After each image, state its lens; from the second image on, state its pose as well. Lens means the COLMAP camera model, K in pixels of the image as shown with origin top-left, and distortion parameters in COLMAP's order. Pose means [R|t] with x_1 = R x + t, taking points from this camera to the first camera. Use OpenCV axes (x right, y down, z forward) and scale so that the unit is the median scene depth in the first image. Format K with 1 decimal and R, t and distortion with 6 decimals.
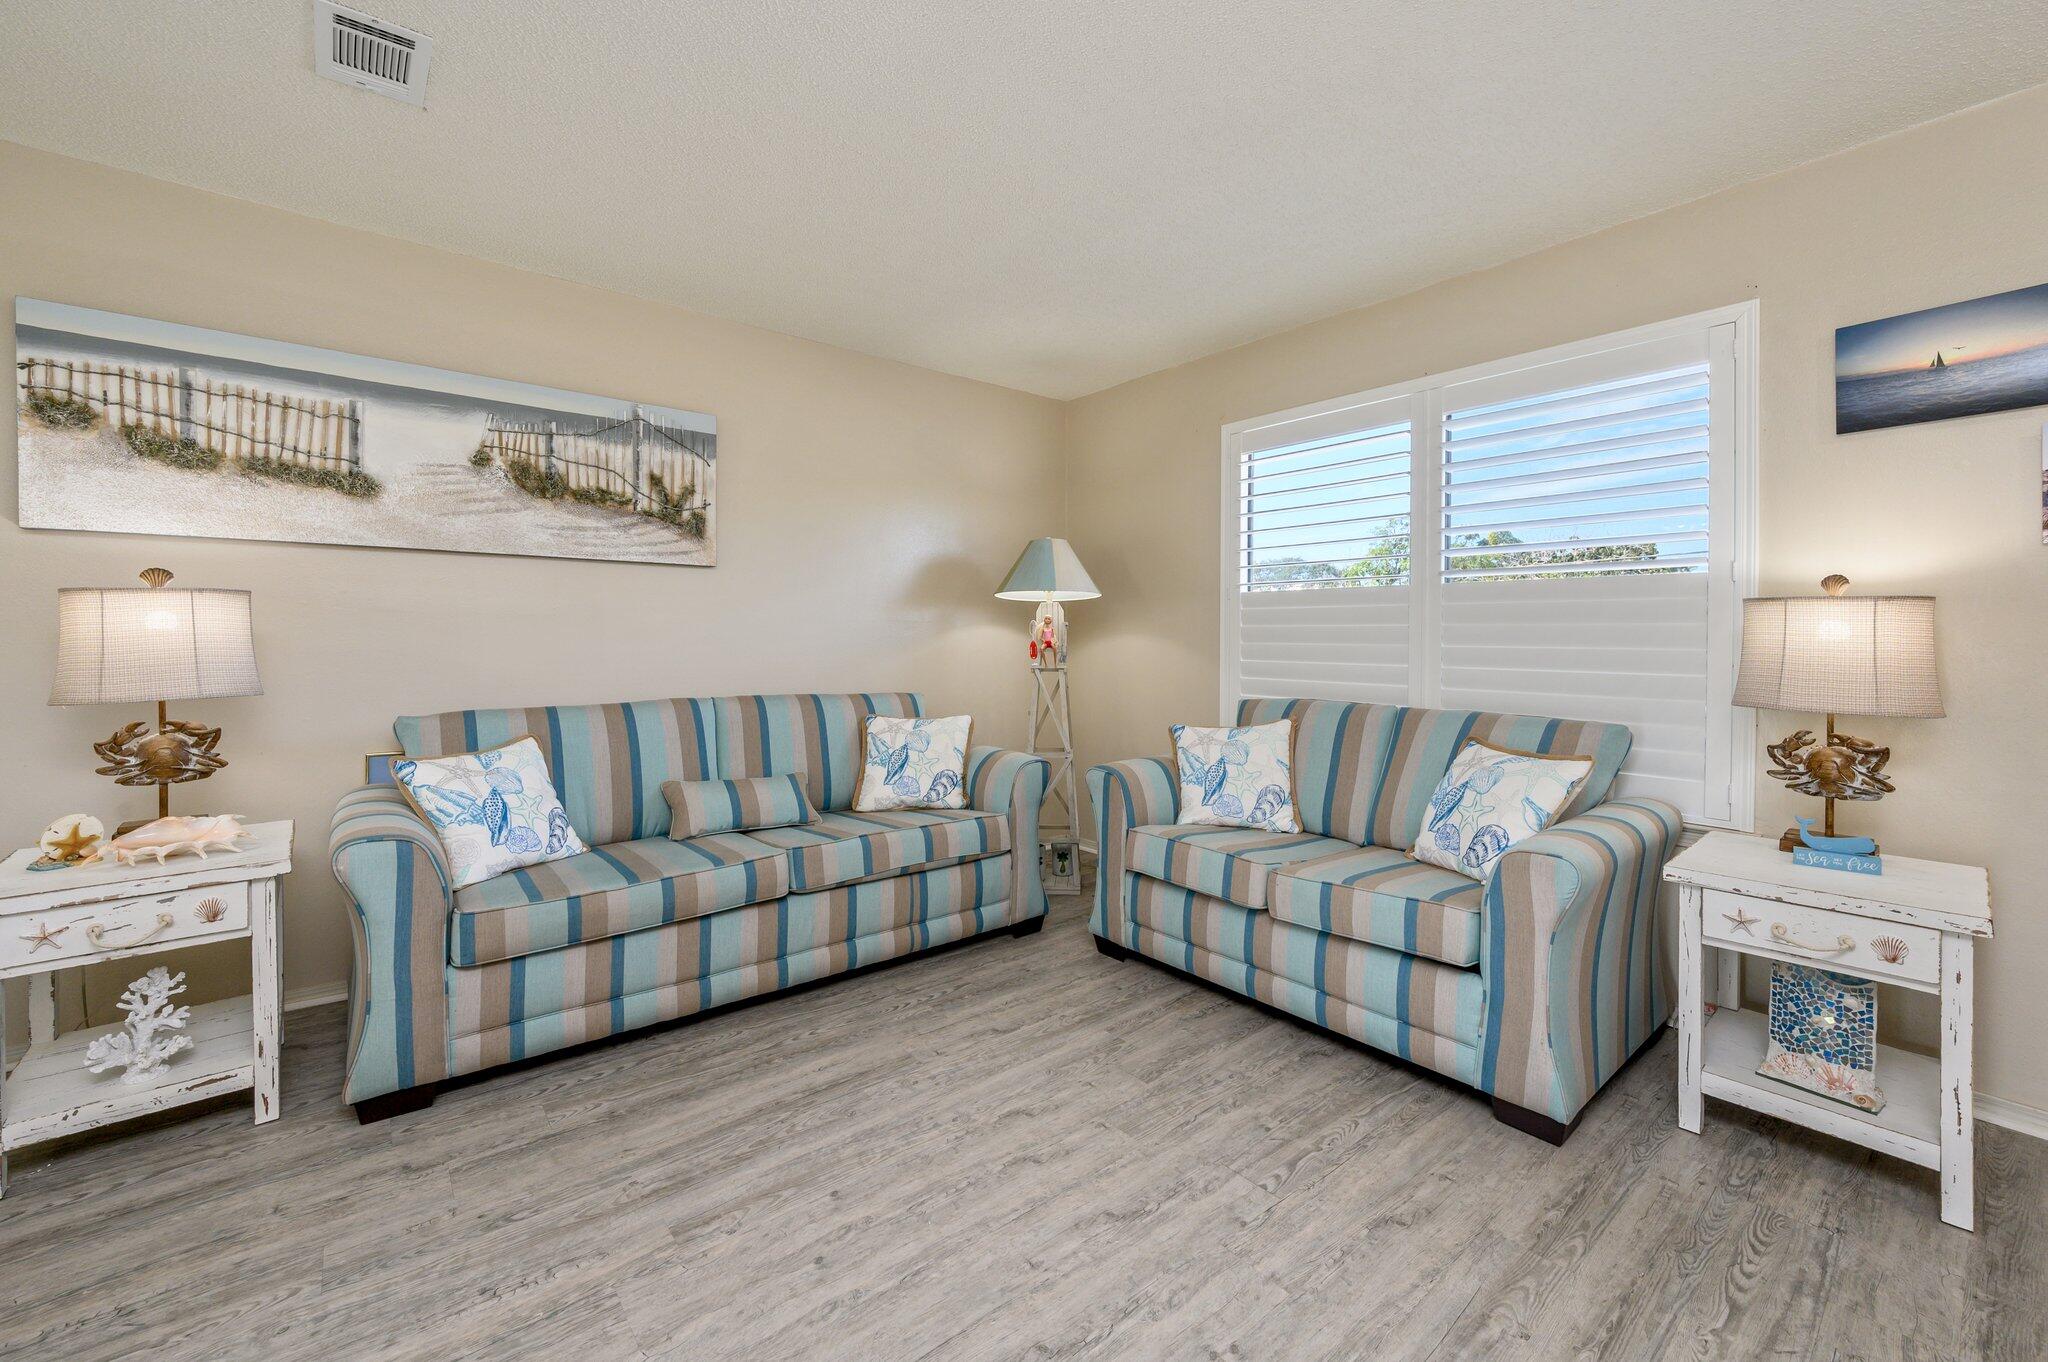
lens RADIAL K [[823.5, 0, 1023.4], [0, 823.5, 640.7], [0, 0, 1]] dist [-0.001044, -0.000023]
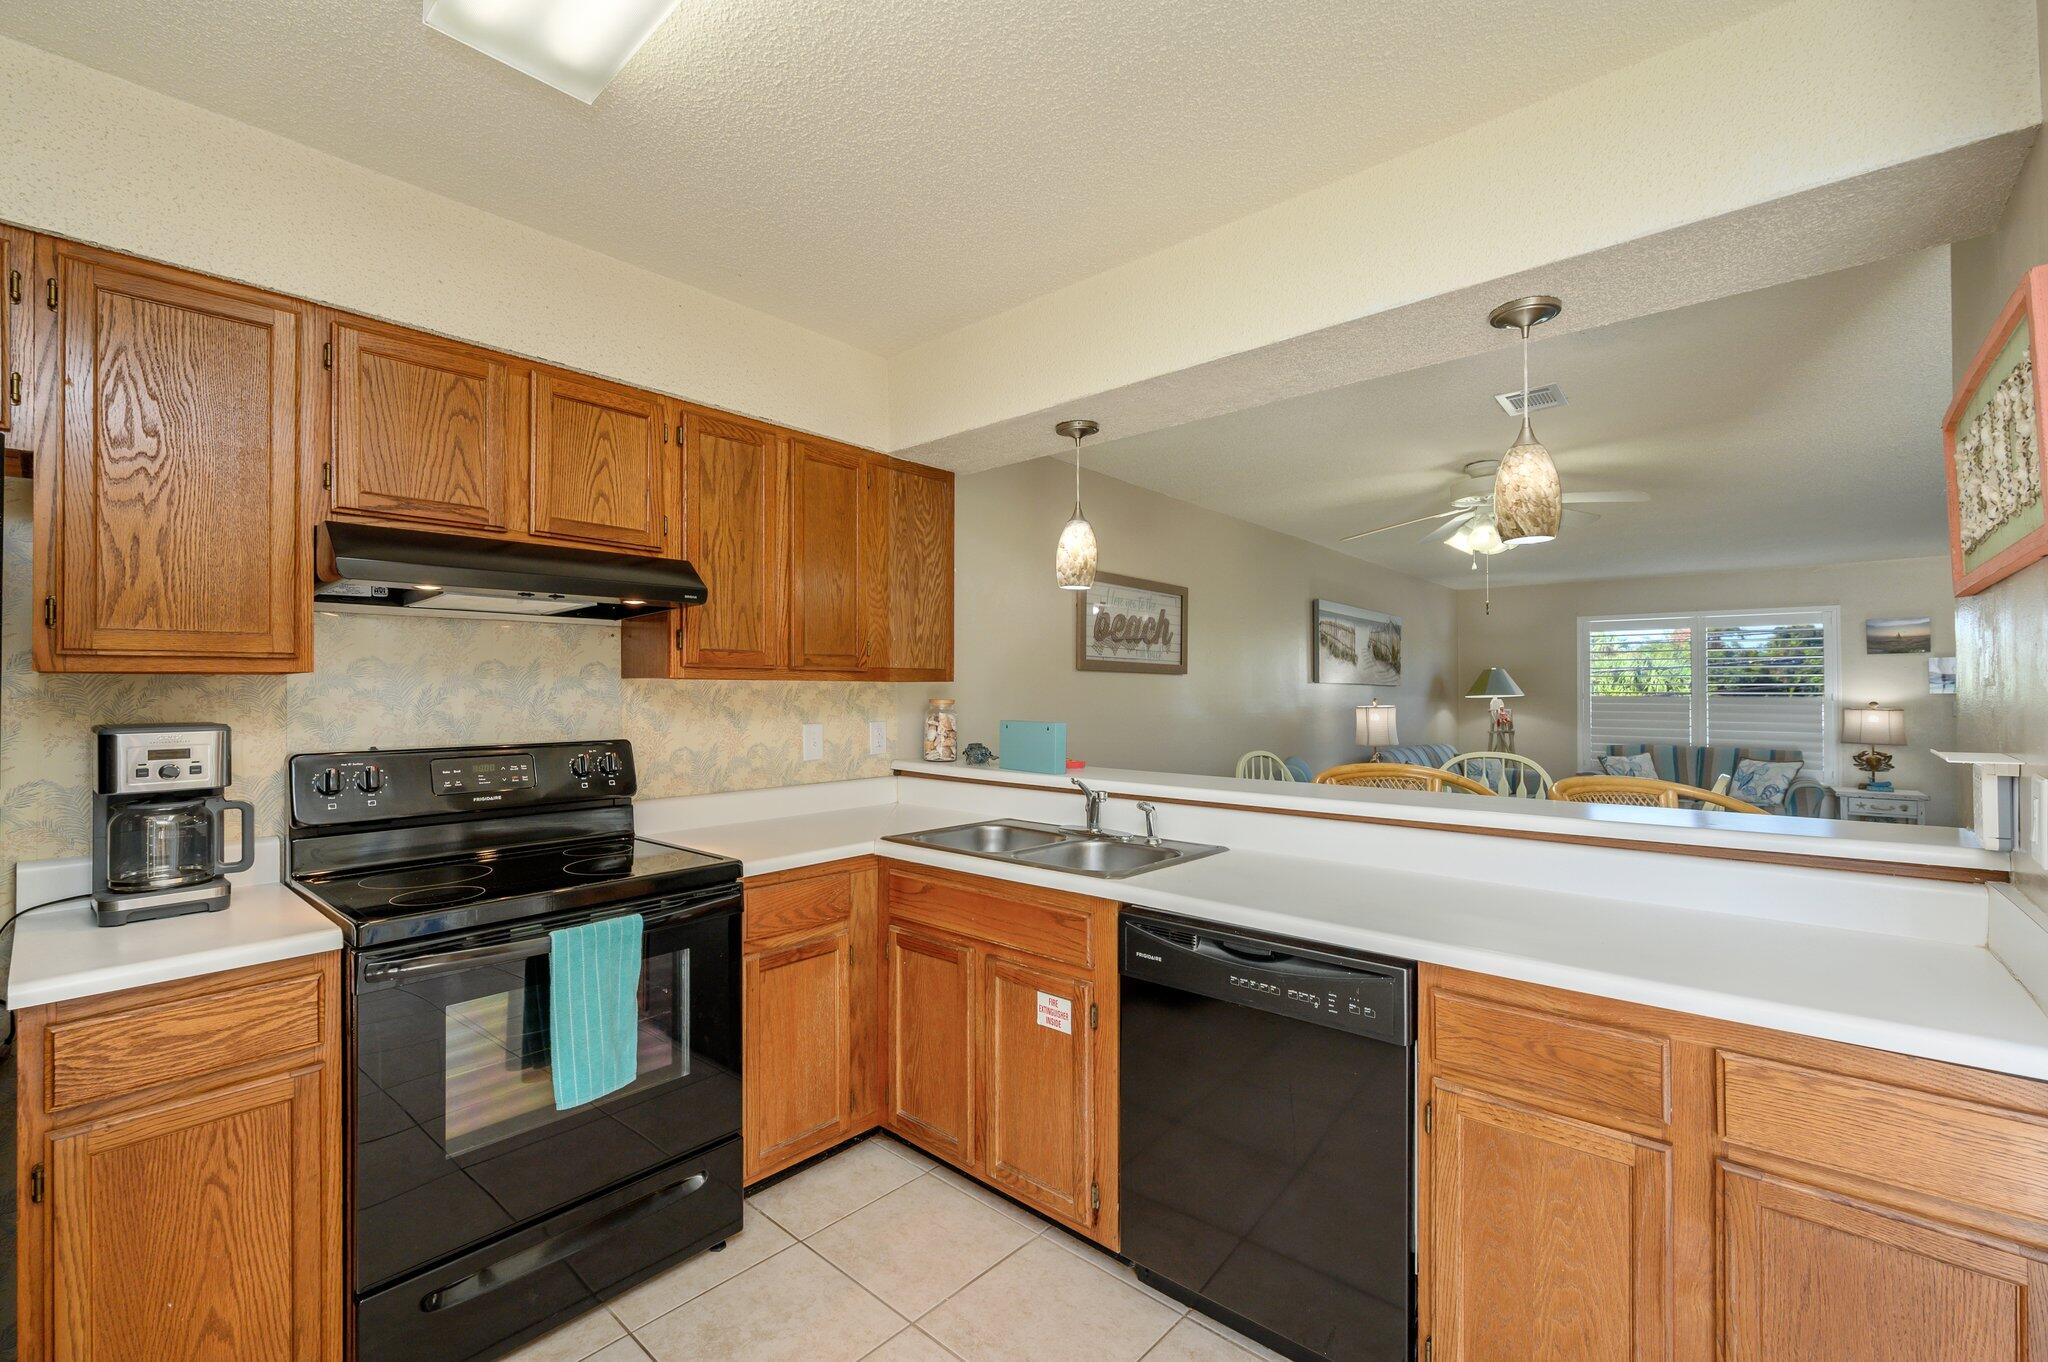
lens RADIAL K [[850.5, 0, 1016.7], [0, 850.5, 685.3], [0, 0, 1]] dist [-0.000598, -0.000020]
pose [[0.981791, -0.007464, 0.189818, -2.588459], [0.008648, 0.999948, -0.005409, -0.136697], [-0.189768, 0.006952, 0.981804, -1.434325]]
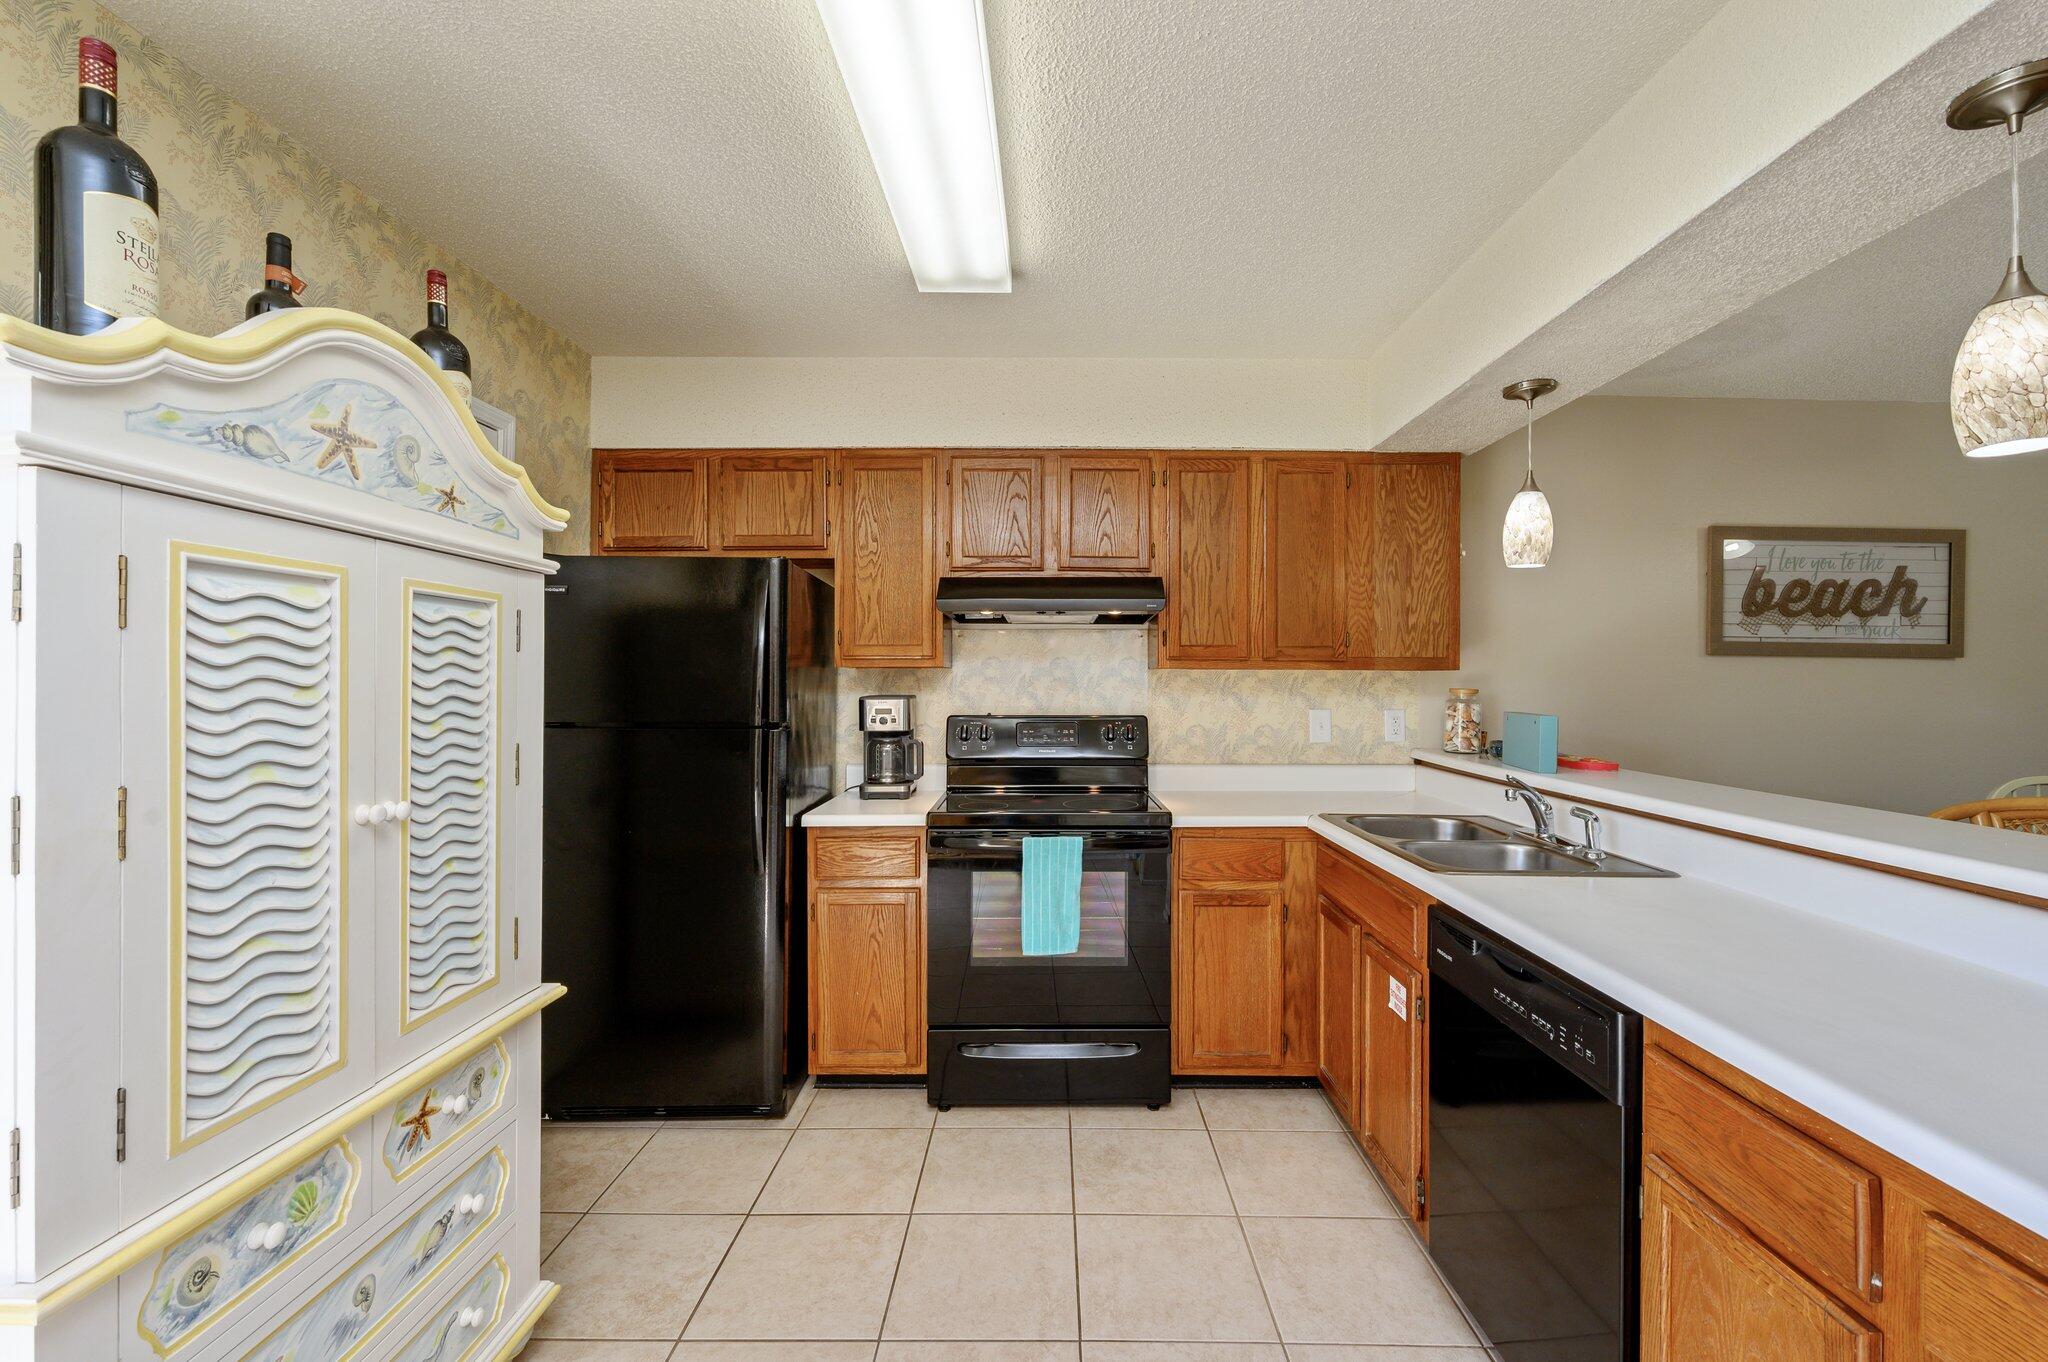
lens RADIAL K [[866.0, 0, 1068.1], [0, 866.0, 681.1], [0, 0, 1]] dist [-0.002121, 0.000156]
pose [[0.799074, -0.003491, -0.601223, -2.153841], [0.002046, 0.999993, -0.003087, -0.131626], [0.601230, 0.001237, 0.799075, -1.498429]]
